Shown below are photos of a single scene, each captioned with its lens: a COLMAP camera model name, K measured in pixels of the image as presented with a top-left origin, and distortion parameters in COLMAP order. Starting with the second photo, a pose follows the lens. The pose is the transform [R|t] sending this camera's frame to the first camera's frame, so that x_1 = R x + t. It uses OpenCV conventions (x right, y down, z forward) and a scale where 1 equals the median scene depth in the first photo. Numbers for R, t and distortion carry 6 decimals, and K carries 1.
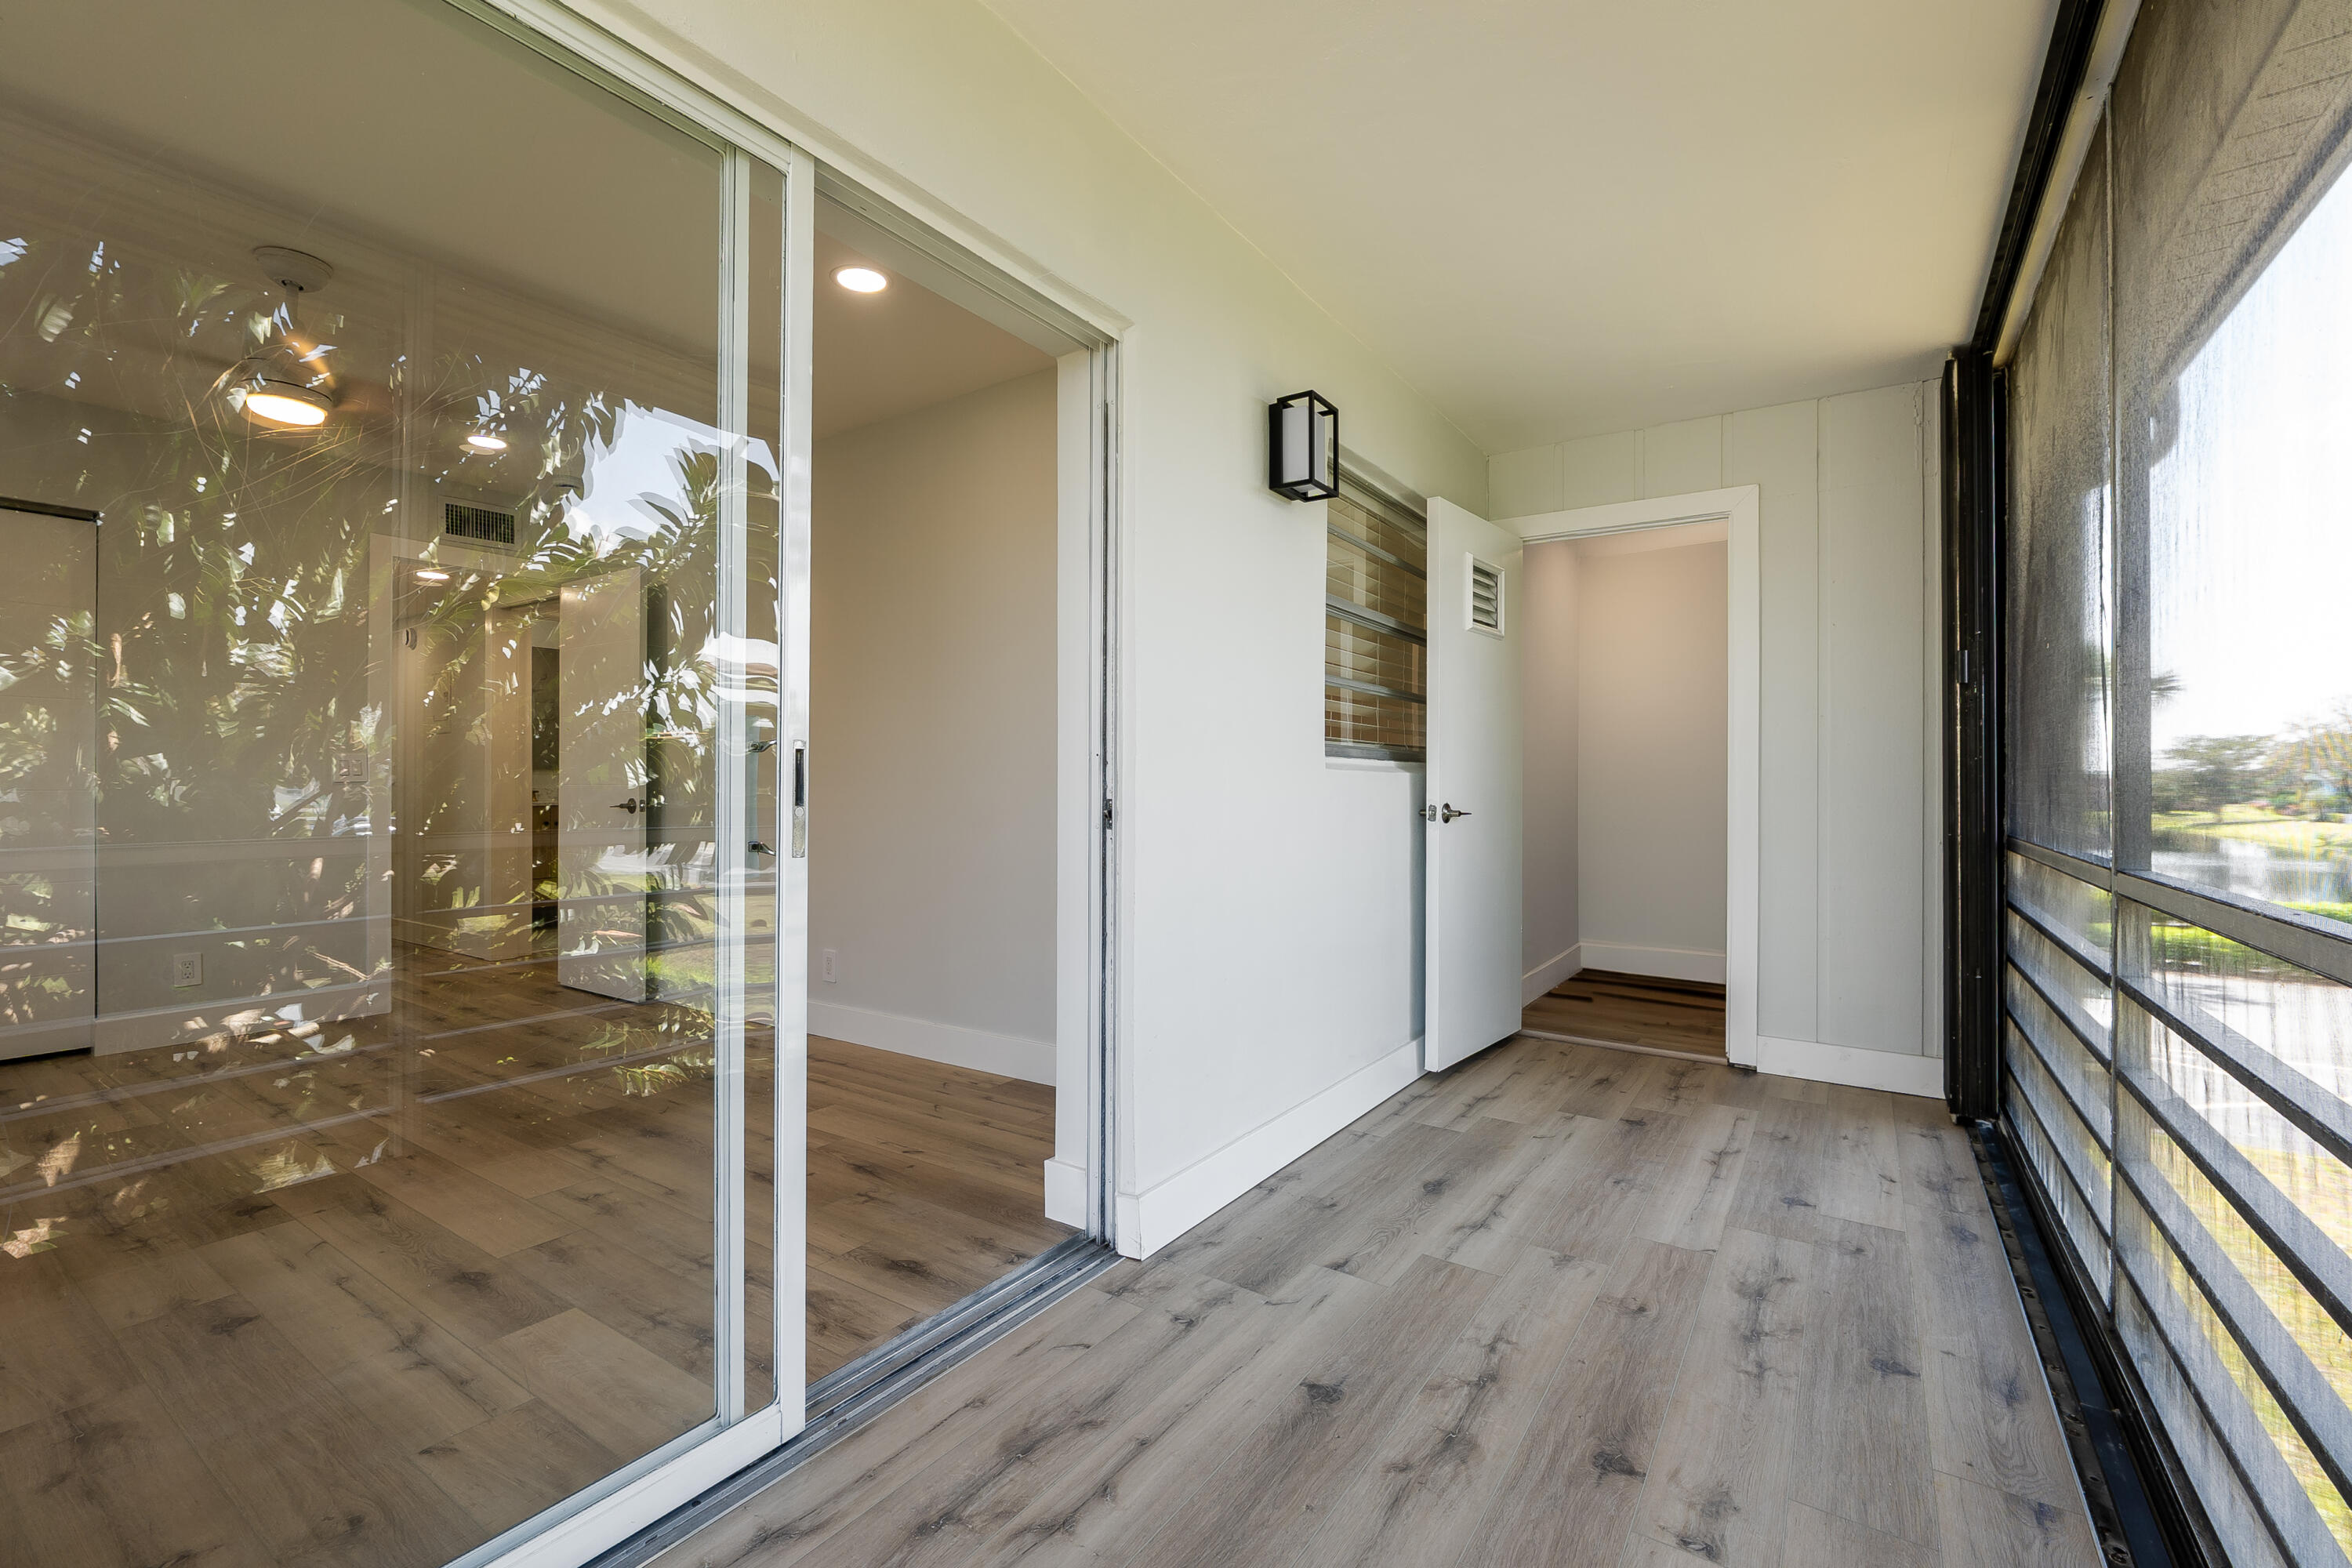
lens RADIAL K [[1013.5, 0, 1182.2], [0, 1013.5, 782.7], [0, 0, 1]] dist [-0.003290, -0.000576]
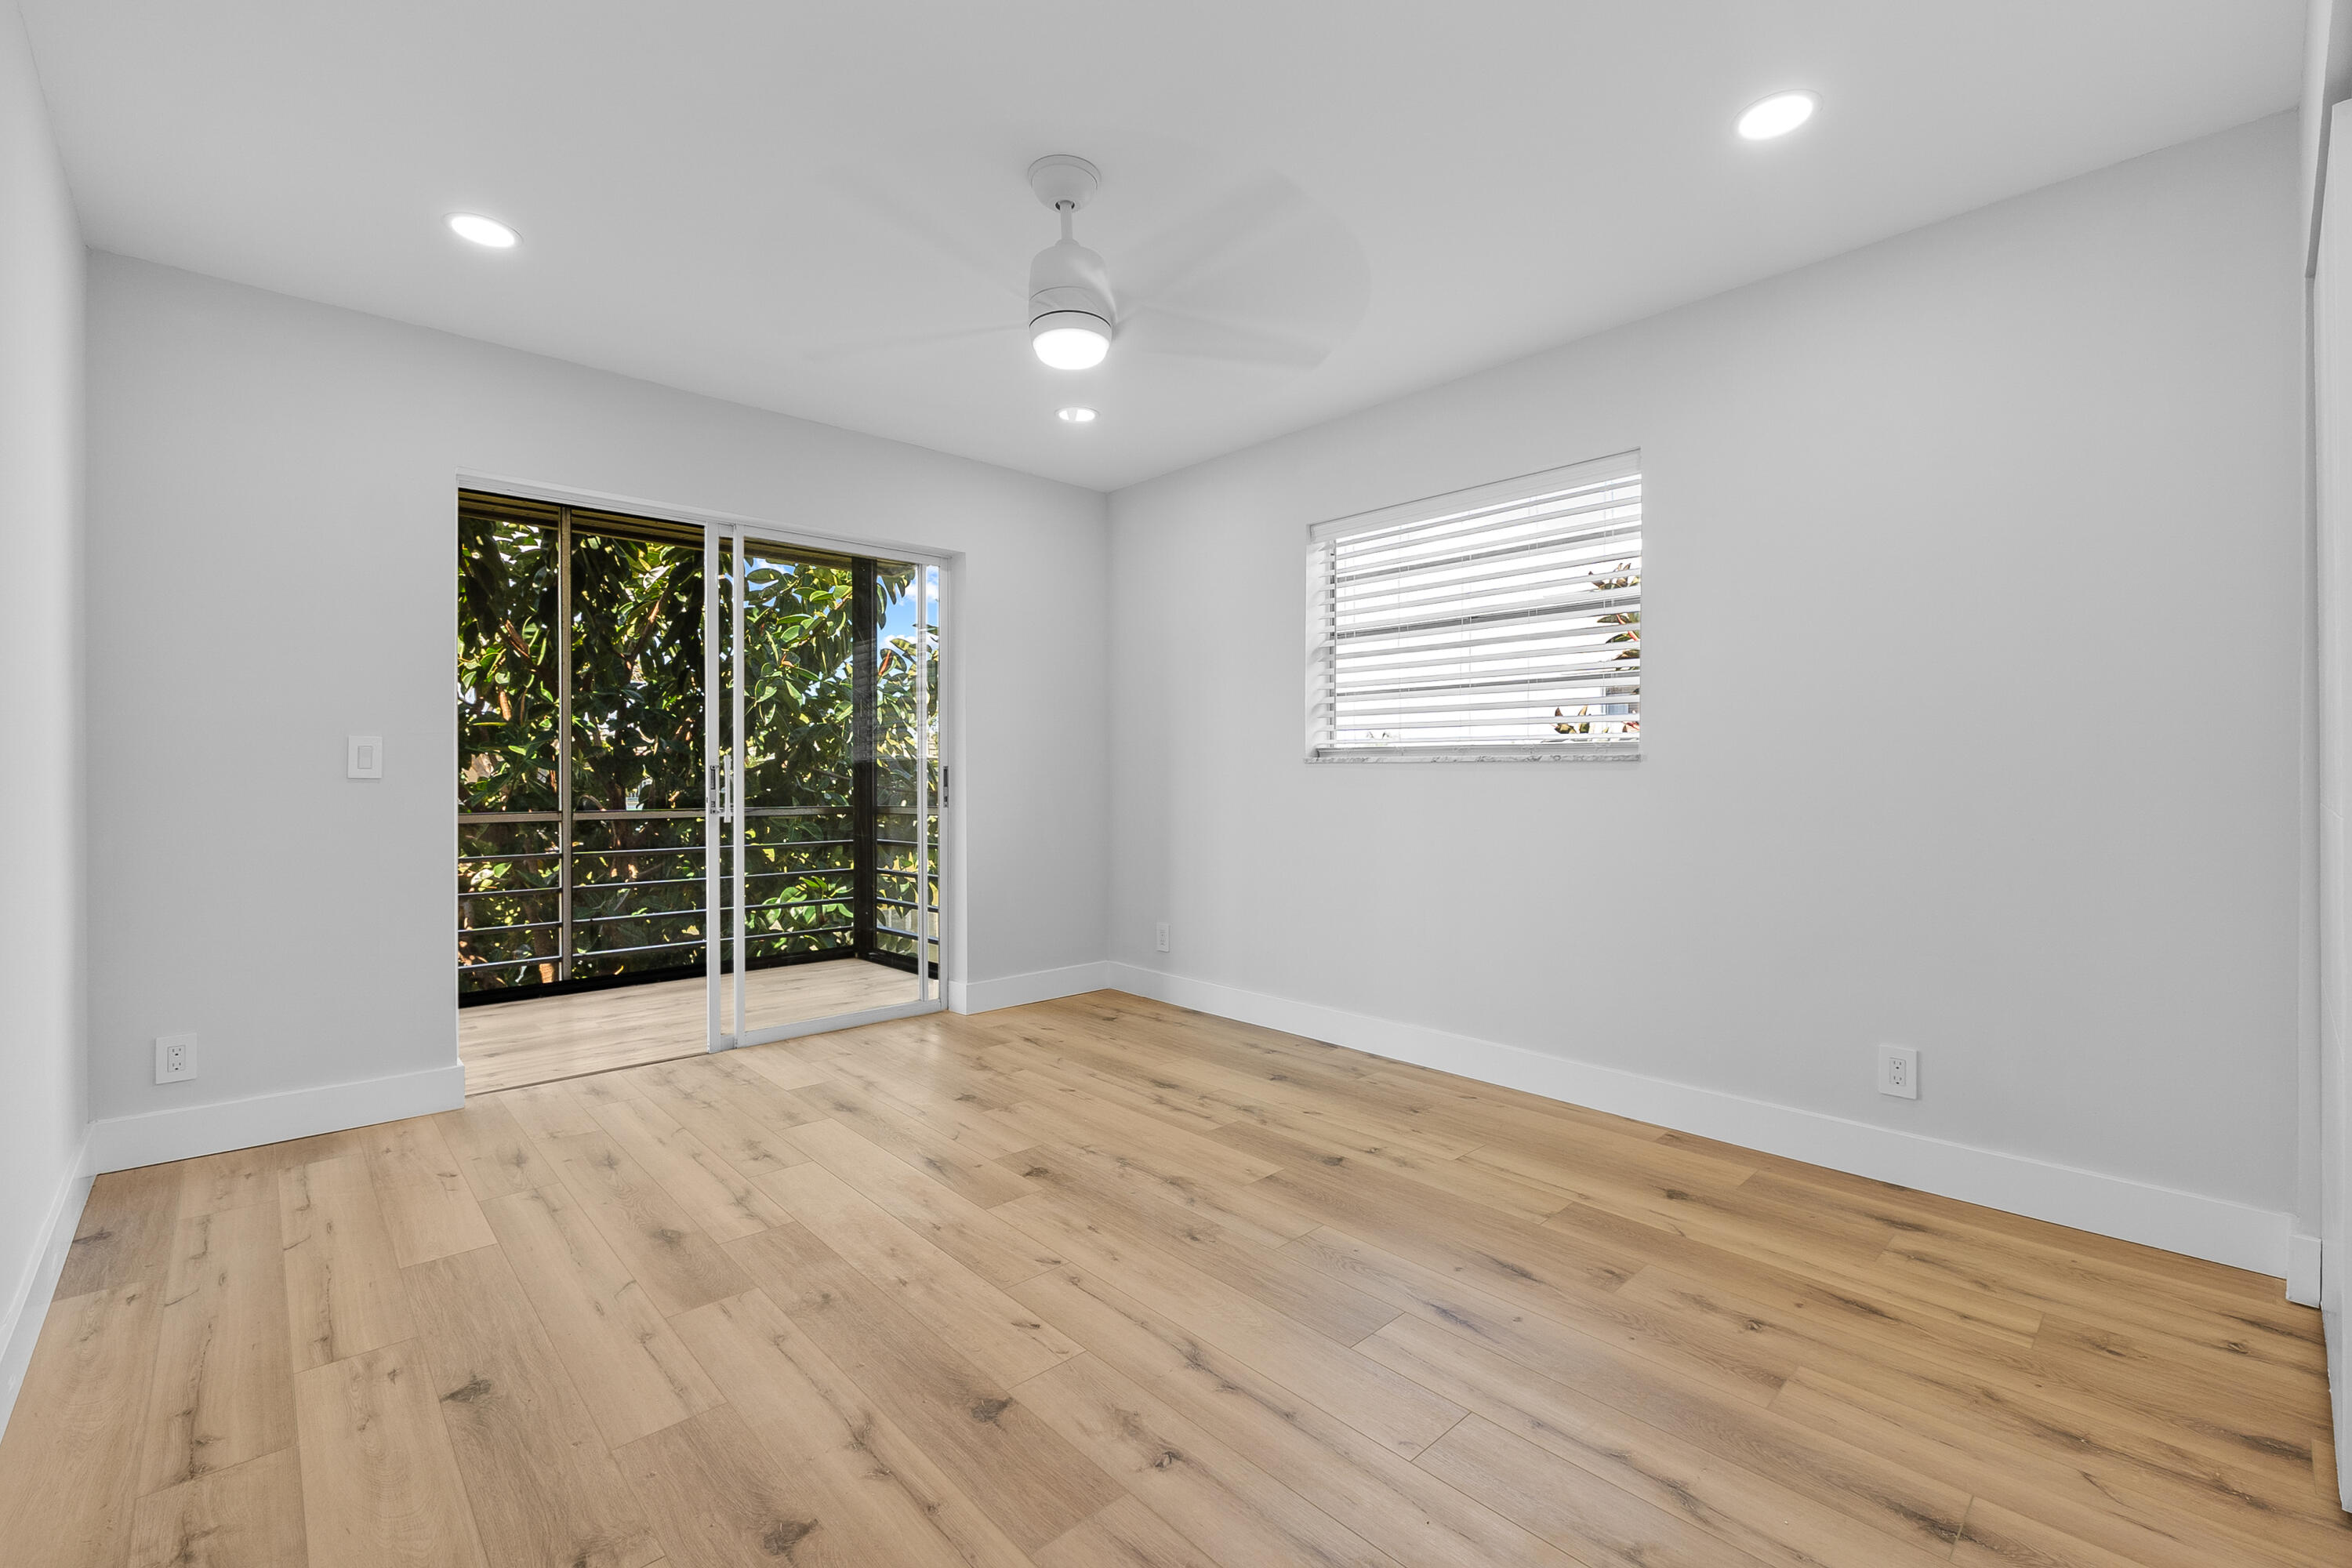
lens RADIAL K [[1013.5, 0, 1181.9], [0, 1013.5, 785.6], [0, 0, 1]] dist [-0.003290, -0.000576]
pose [[-0.975091, -0.002040, 0.221796, -1.285147], [-0.000293, 0.999969, 0.007908, -0.006946], [-0.221806, 0.007646, -0.975061, 1.985238]]
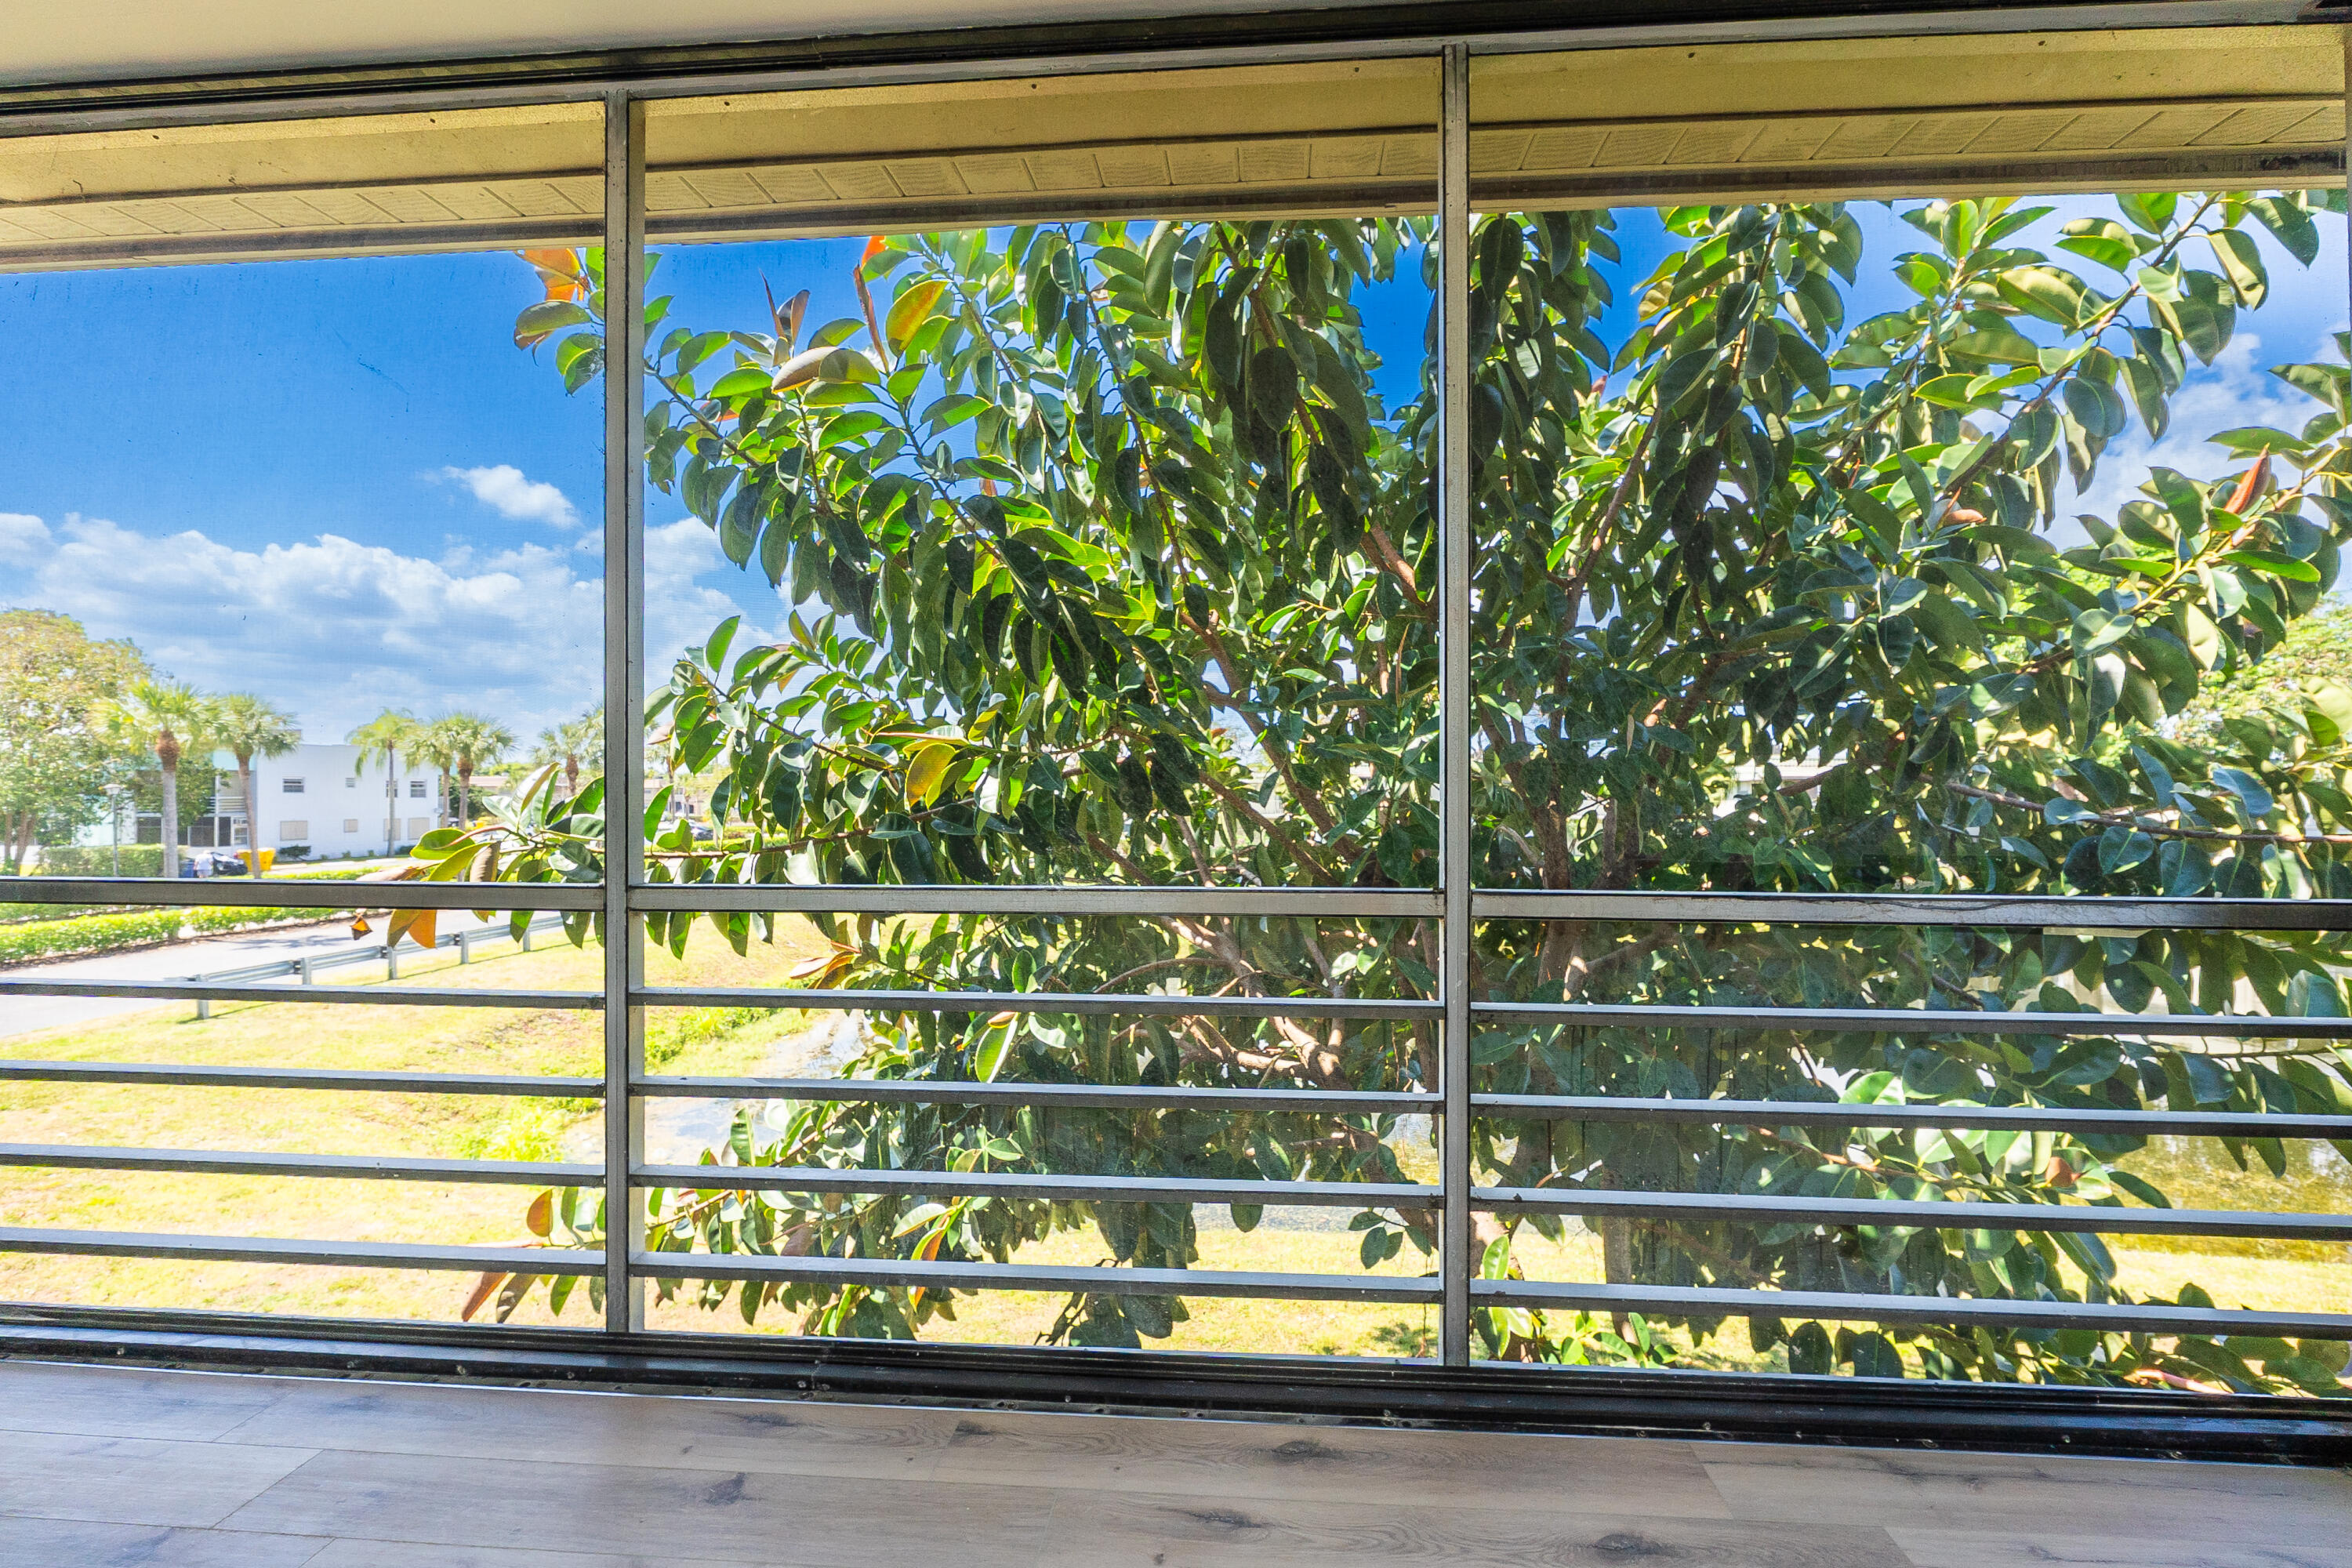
lens RADIAL K [[1013.5, 0, 1183.9], [0, 1013.5, 803.1], [0, 0, 1]] dist [-0.003290, -0.000576]
pose [[-0.494997, 0.003949, 0.868885, -0.157789], [-0.001600, 0.999984, -0.005456, 0.010225], [-0.868893, -0.004091, -0.494983, 0.807937]]
